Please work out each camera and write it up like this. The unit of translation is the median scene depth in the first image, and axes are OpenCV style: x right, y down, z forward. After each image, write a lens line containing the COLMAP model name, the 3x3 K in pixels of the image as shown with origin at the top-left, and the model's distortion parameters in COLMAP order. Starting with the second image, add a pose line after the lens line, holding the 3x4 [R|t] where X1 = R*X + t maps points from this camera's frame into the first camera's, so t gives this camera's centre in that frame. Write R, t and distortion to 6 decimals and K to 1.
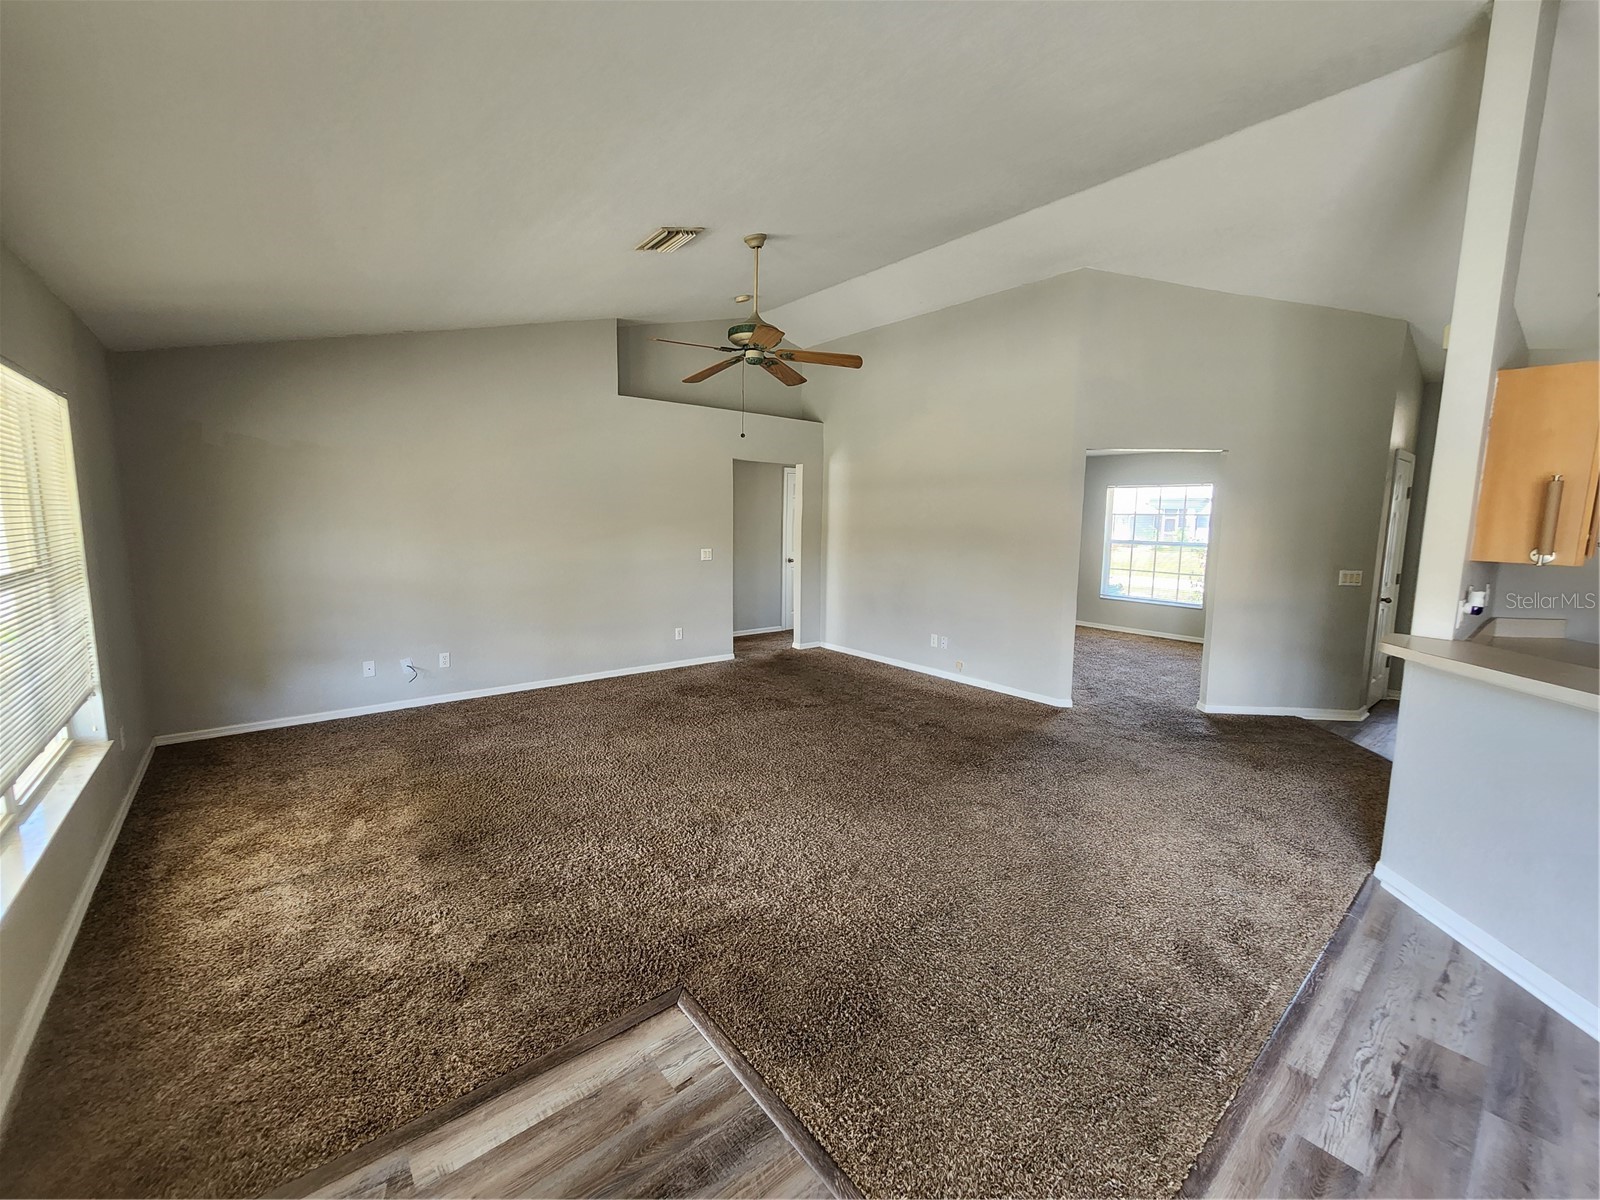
lens RADIAL K [[654.6, 0, 806.1], [0, 654.6, 597.4], [0, 0, 1]] dist [-0.002478, -0.000815]
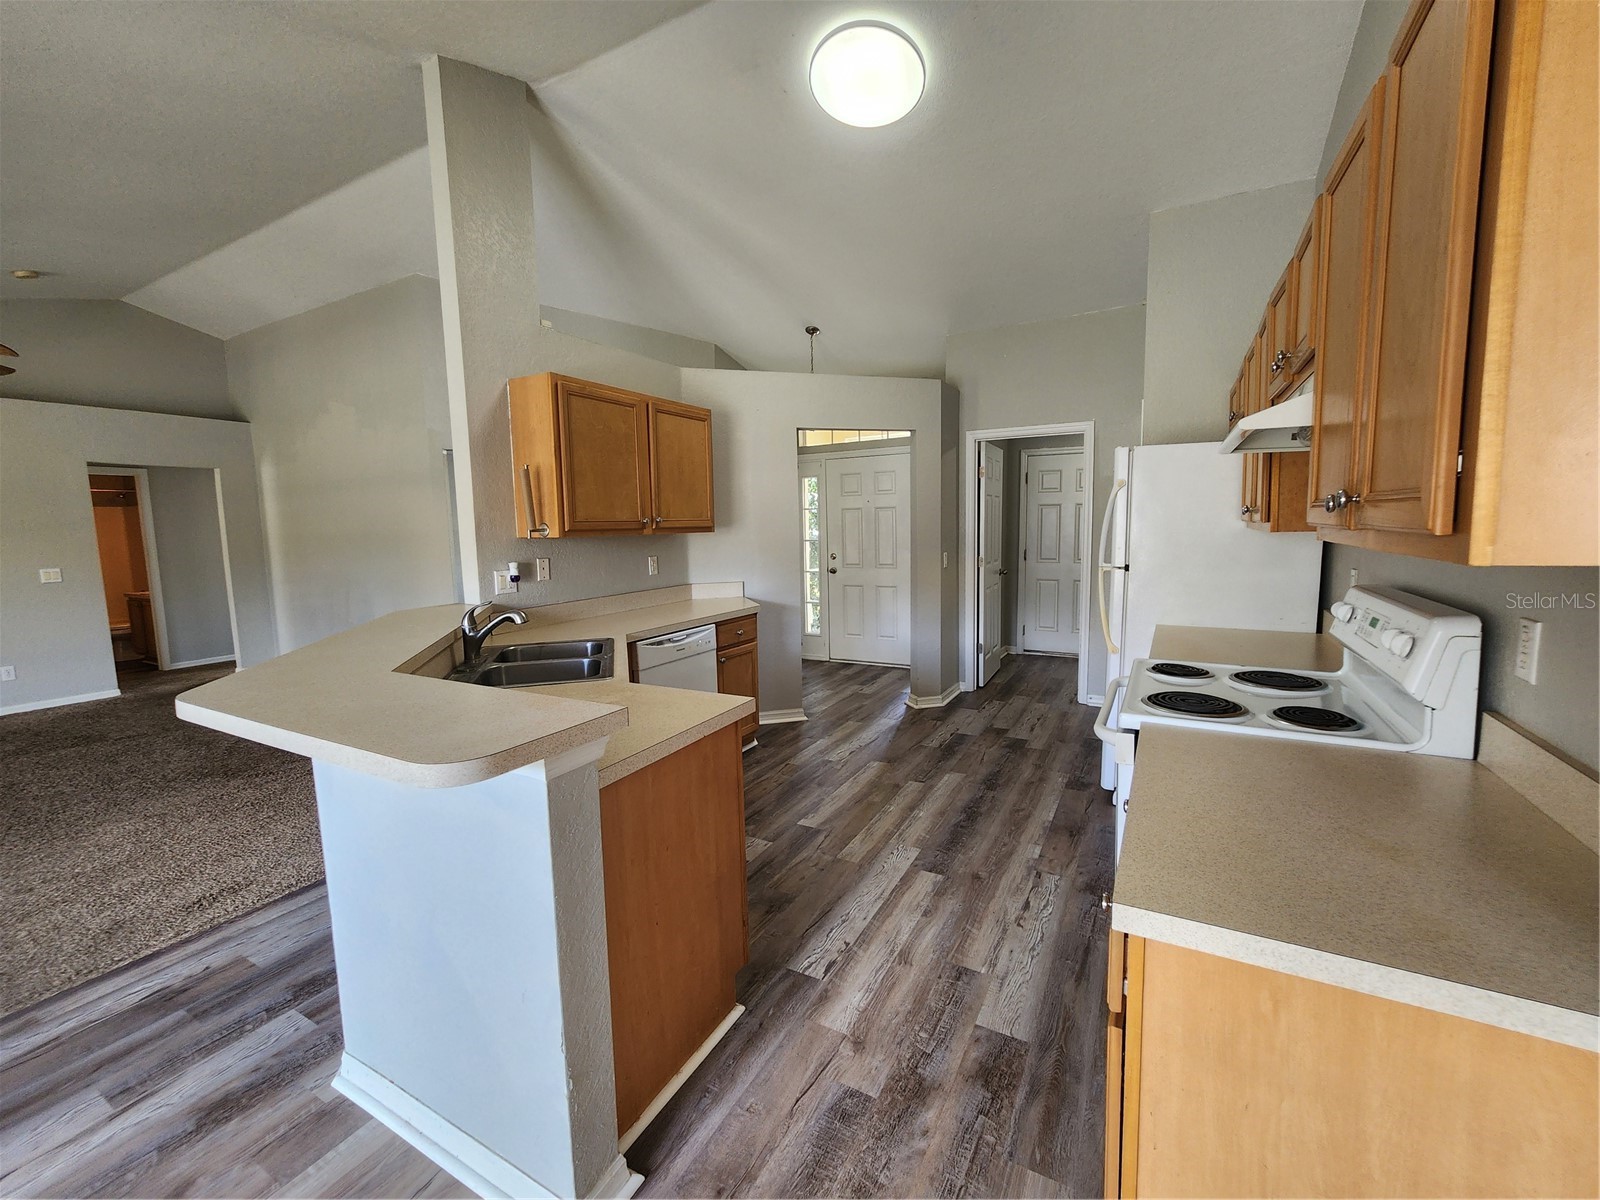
lens RADIAL K [[654.6, 0, 809.9], [0, 654.6, 595.2], [0, 0, 1]] dist [-0.002478, -0.000815]
pose [[0.928518, -0.076604, 0.363299, 0.748946], [0.081344, 0.996684, 0.002260, 0.061795], [-0.362267, 0.027454, 0.931670, -0.219894]]
